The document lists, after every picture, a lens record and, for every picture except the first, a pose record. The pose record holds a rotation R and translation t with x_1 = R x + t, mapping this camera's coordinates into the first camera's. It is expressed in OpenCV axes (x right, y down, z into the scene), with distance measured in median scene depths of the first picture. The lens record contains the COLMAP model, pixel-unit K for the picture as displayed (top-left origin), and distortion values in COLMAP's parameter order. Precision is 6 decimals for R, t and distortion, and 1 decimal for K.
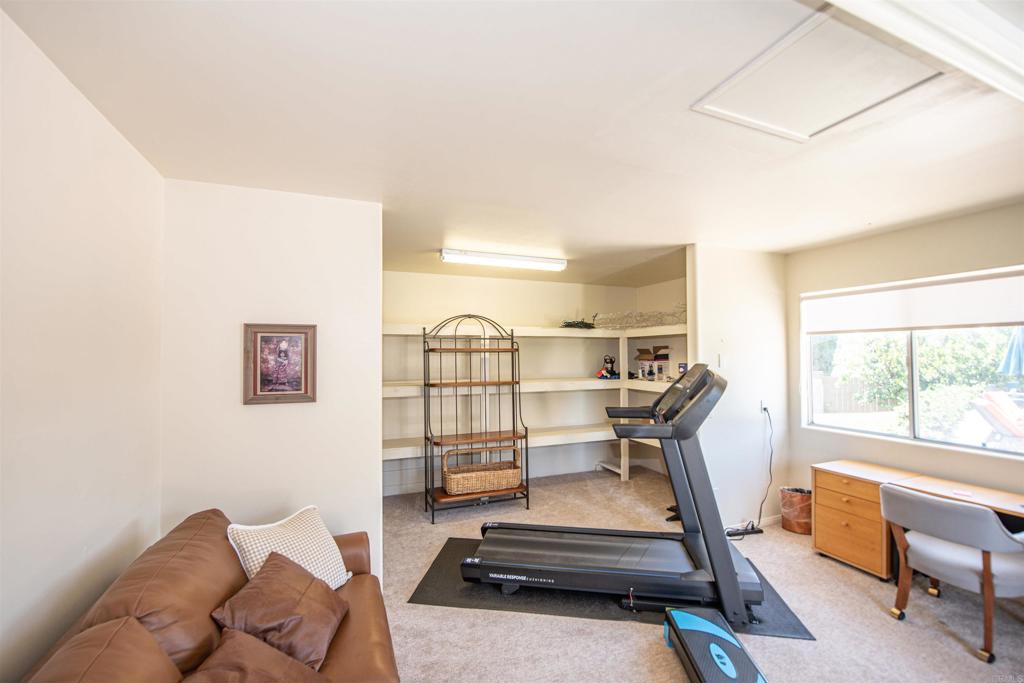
lens RADIAL K [[414.9, 0, 505.1], [0, 414.9, 345.9], [0, 0, 1]] dist [-0.017761, -0.001854]
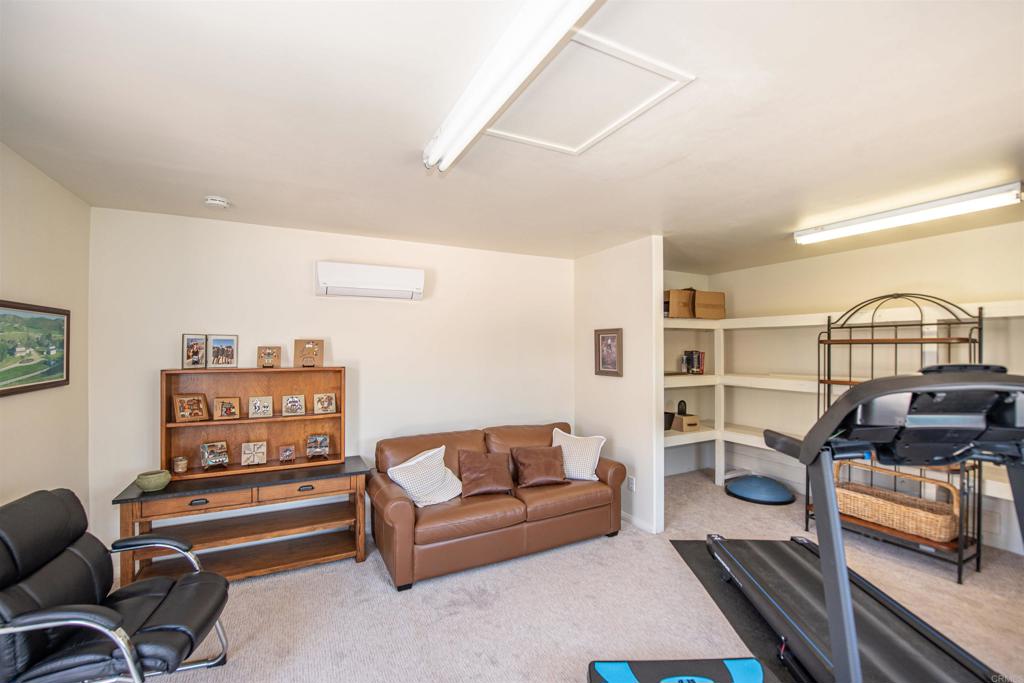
lens RADIAL K [[414.9, 0, 501.9], [0, 414.9, 344.9], [0, 0, 1]] dist [-0.017761, -0.001854]
pose [[0.102877, -0.001681, -0.994693, 0.630828], [0.021891, 0.999760, 0.000575, 0.001093], [0.994453, -0.021834, 0.102889, 0.229734]]
